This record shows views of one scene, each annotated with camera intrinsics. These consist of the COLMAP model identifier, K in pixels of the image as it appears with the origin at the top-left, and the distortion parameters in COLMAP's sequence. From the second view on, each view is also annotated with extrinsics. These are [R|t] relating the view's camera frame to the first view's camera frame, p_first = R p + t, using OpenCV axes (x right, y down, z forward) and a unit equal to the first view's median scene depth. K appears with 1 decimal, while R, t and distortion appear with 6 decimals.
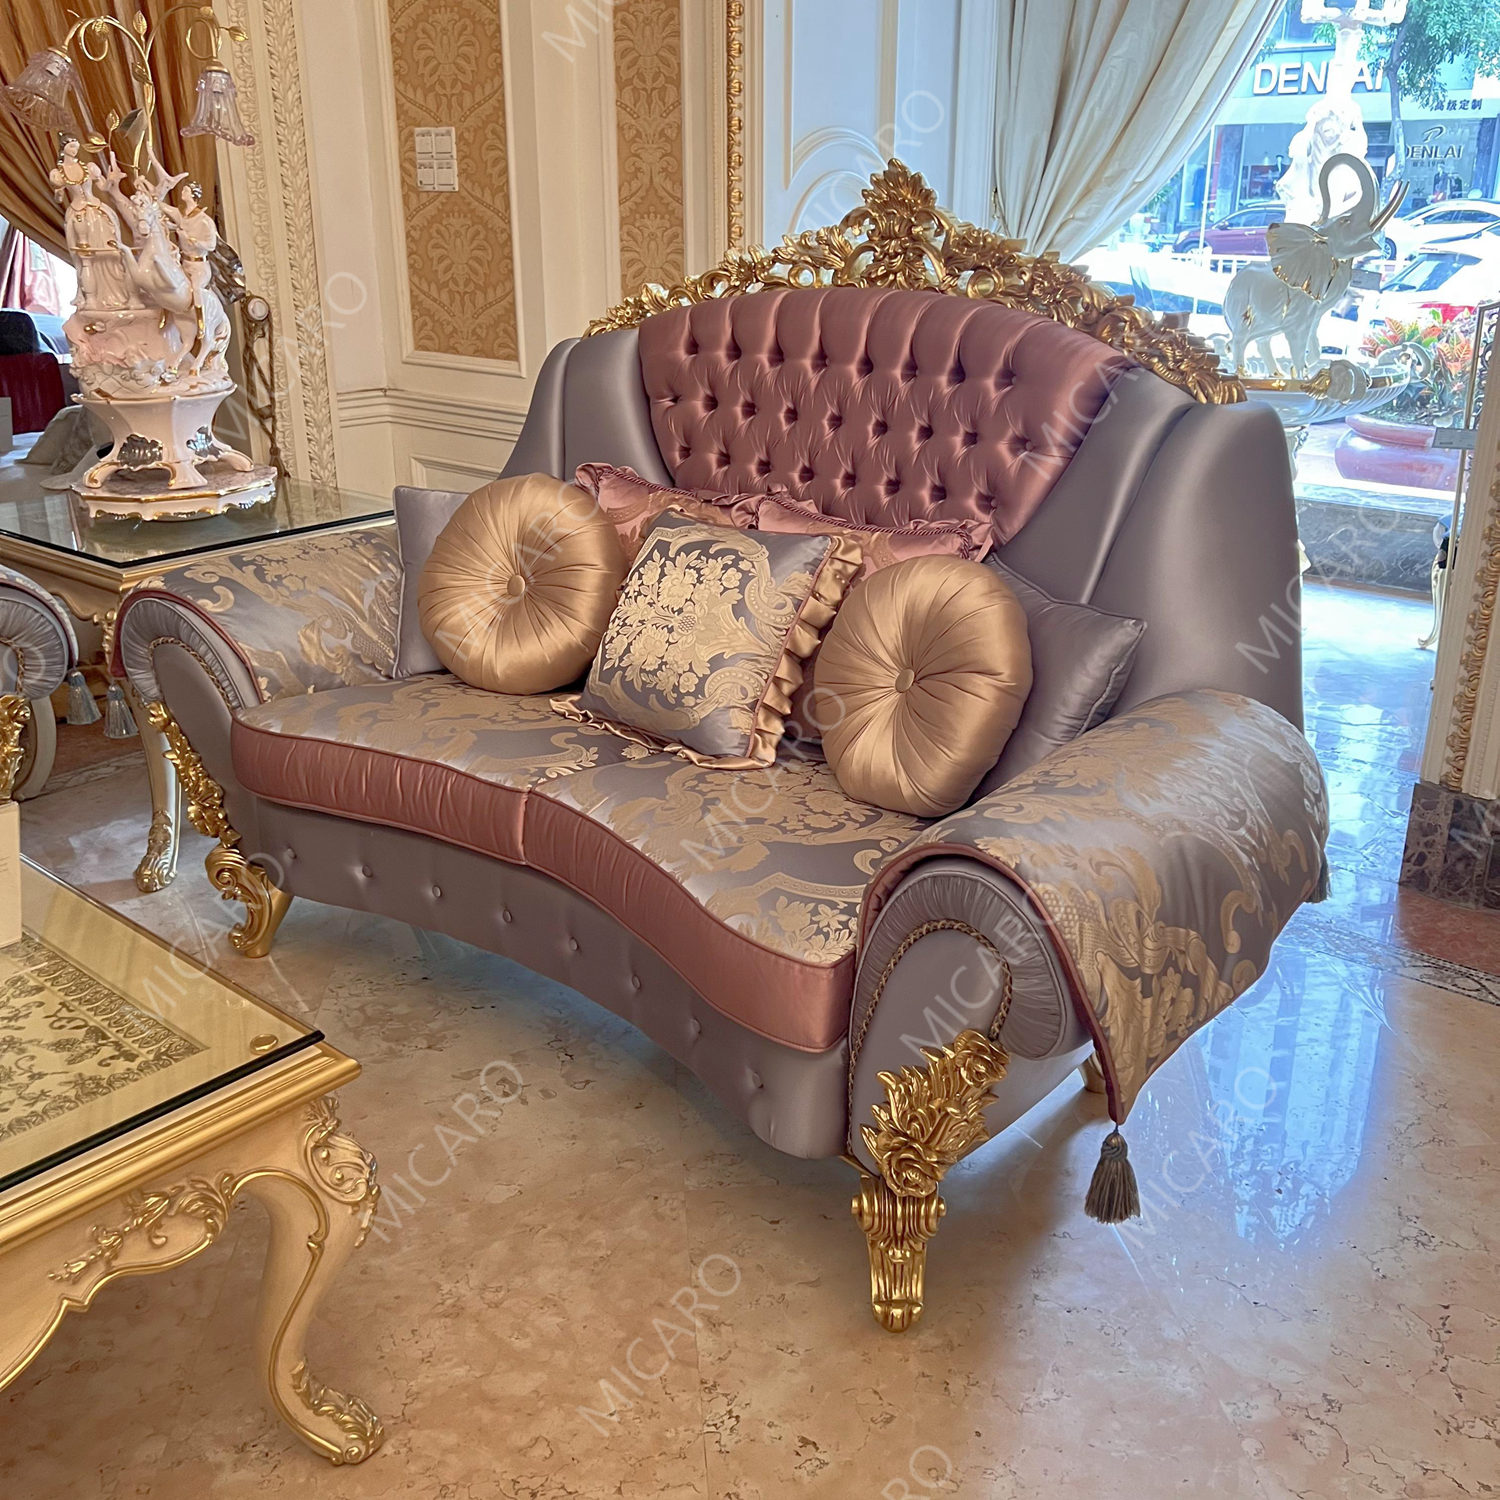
lens RADIAL K [[1491.0, 0, 748.7], [0, 1491.0, 746.2], [0, 0, 1]] dist [0.017000, 0.000000]
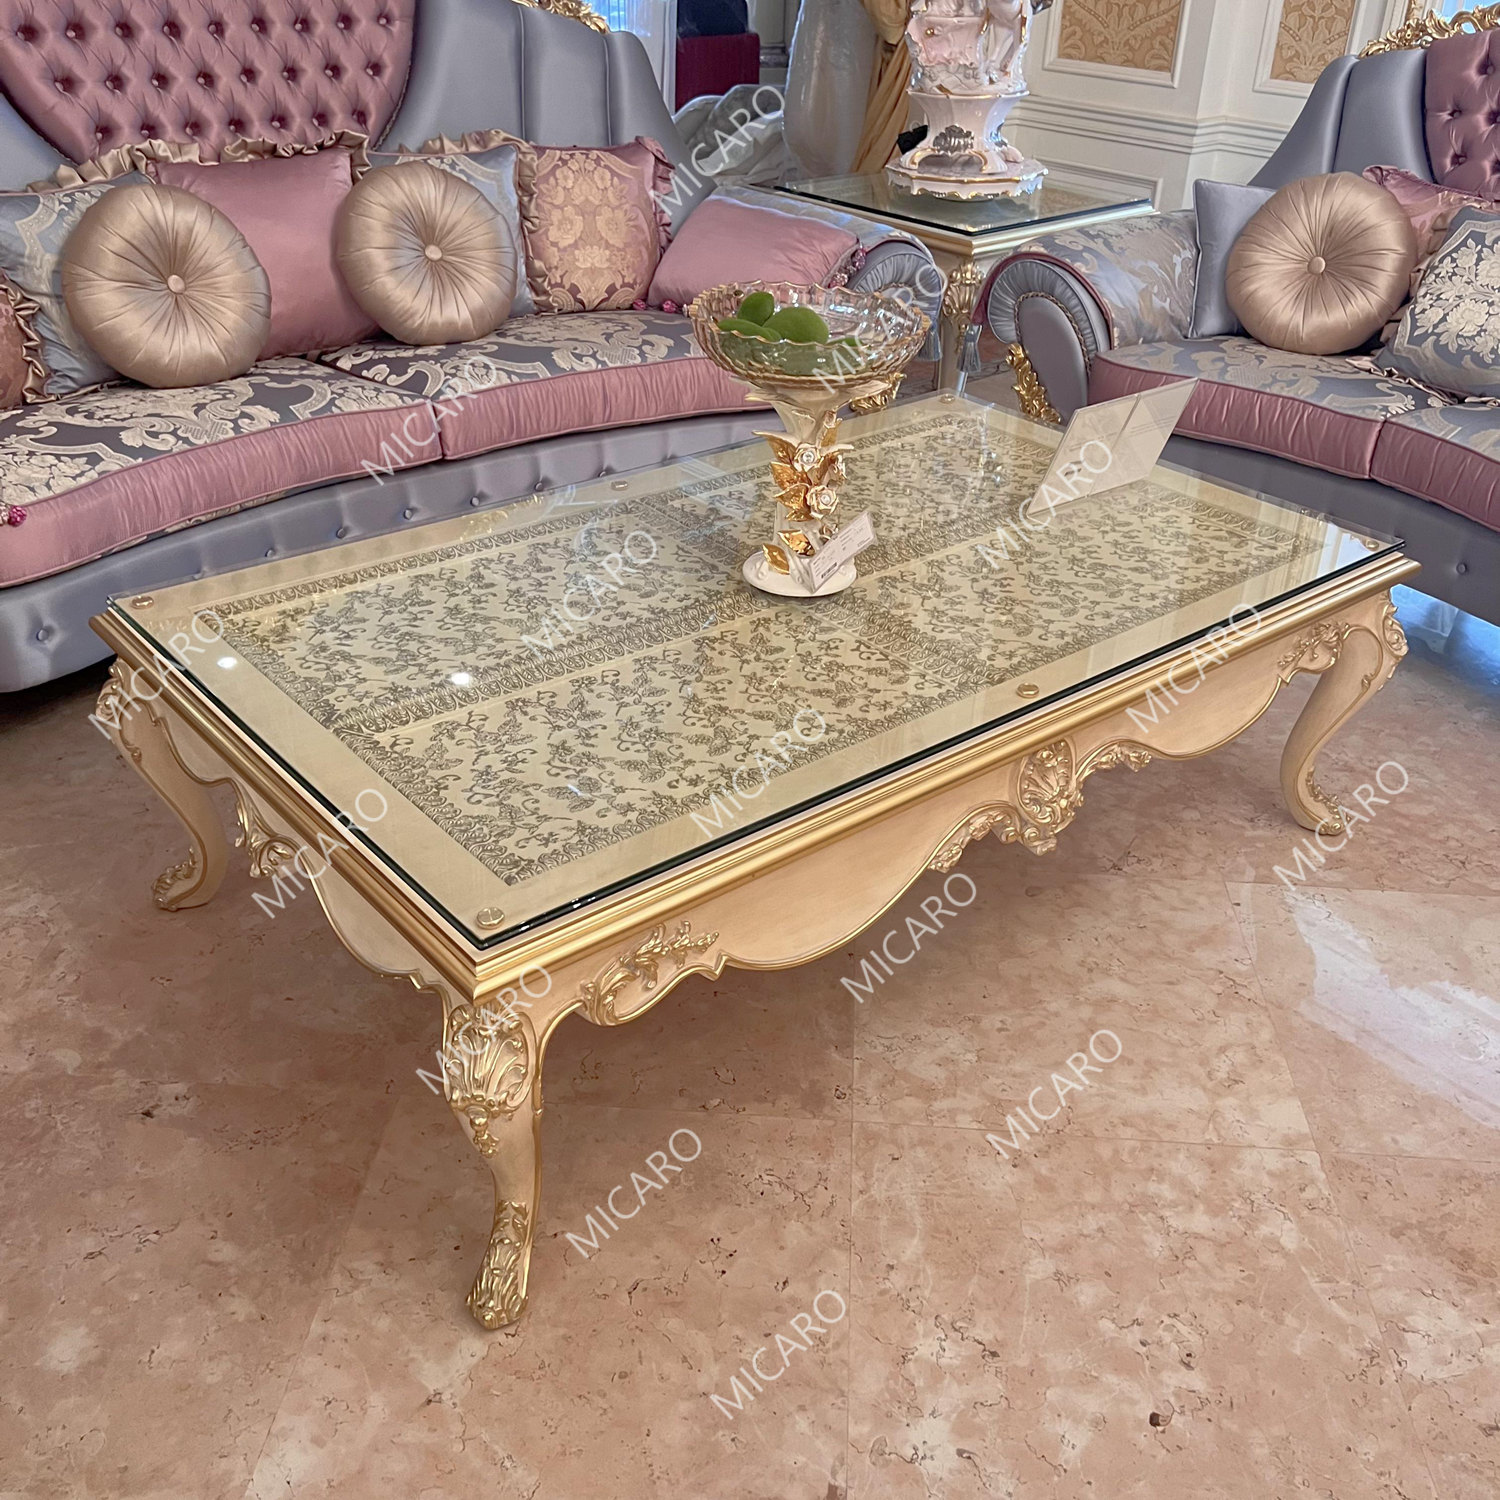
lens RADIAL K [[1491.0, 0, 758.1], [0, 1491.0, 762.5], [0, 0, 1]] dist [0.017000, 0.000000]
pose [[0.987371, 0.099729, -0.123097, -0.431514], [-0.076018, 0.979950, 0.184173, 0.107507], [0.138996, -0.172490, 0.975155, -0.370509]]
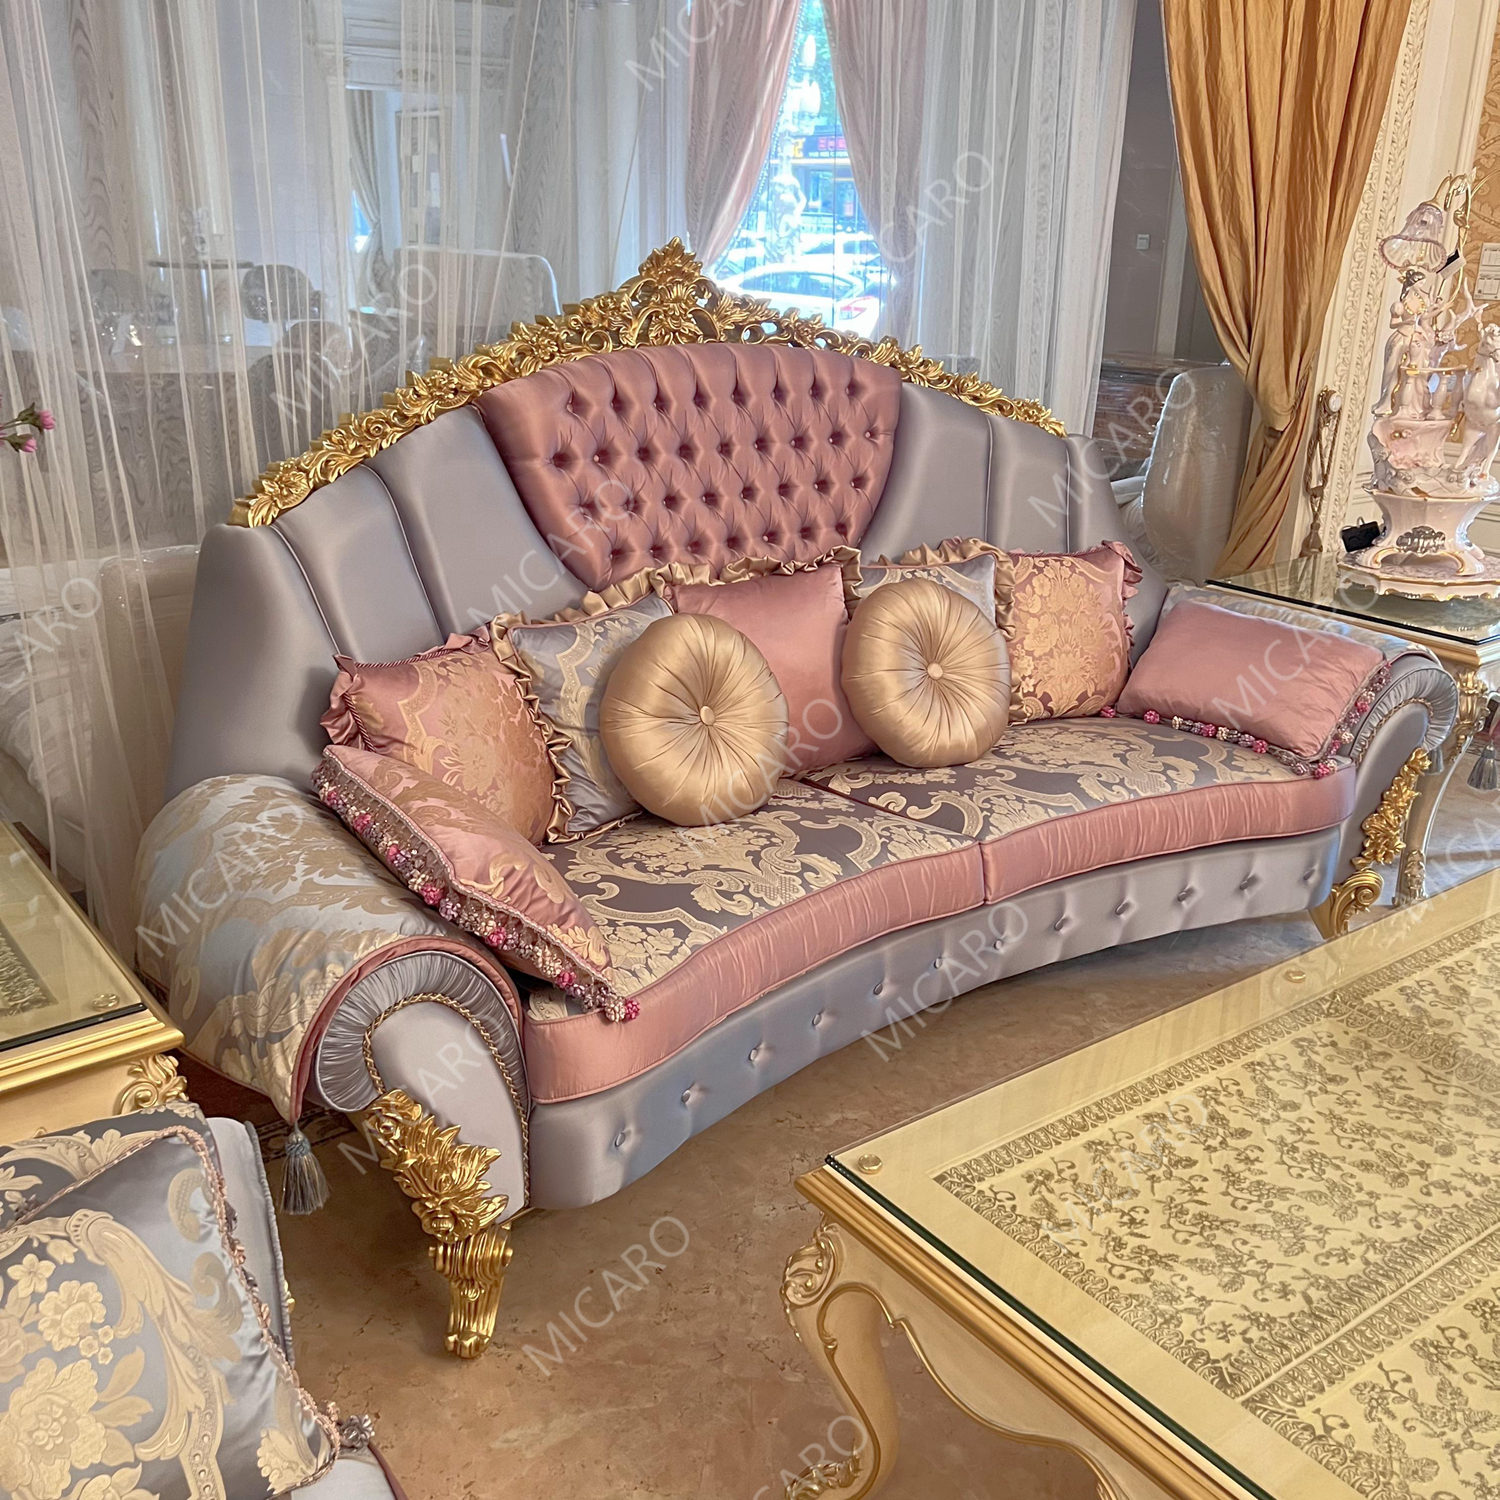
lens RADIAL K [[1491.0, 0, 749.3], [0, 1491.0, 749.6], [0, 0, 1]] dist [0.017000, 0.000000]
pose [[0.973609, 0.086603, -0.211151, -0.779015], [-0.090806, 0.995816, -0.010275, 0.029040], [0.209378, 0.029177, 0.977399, -0.287020]]
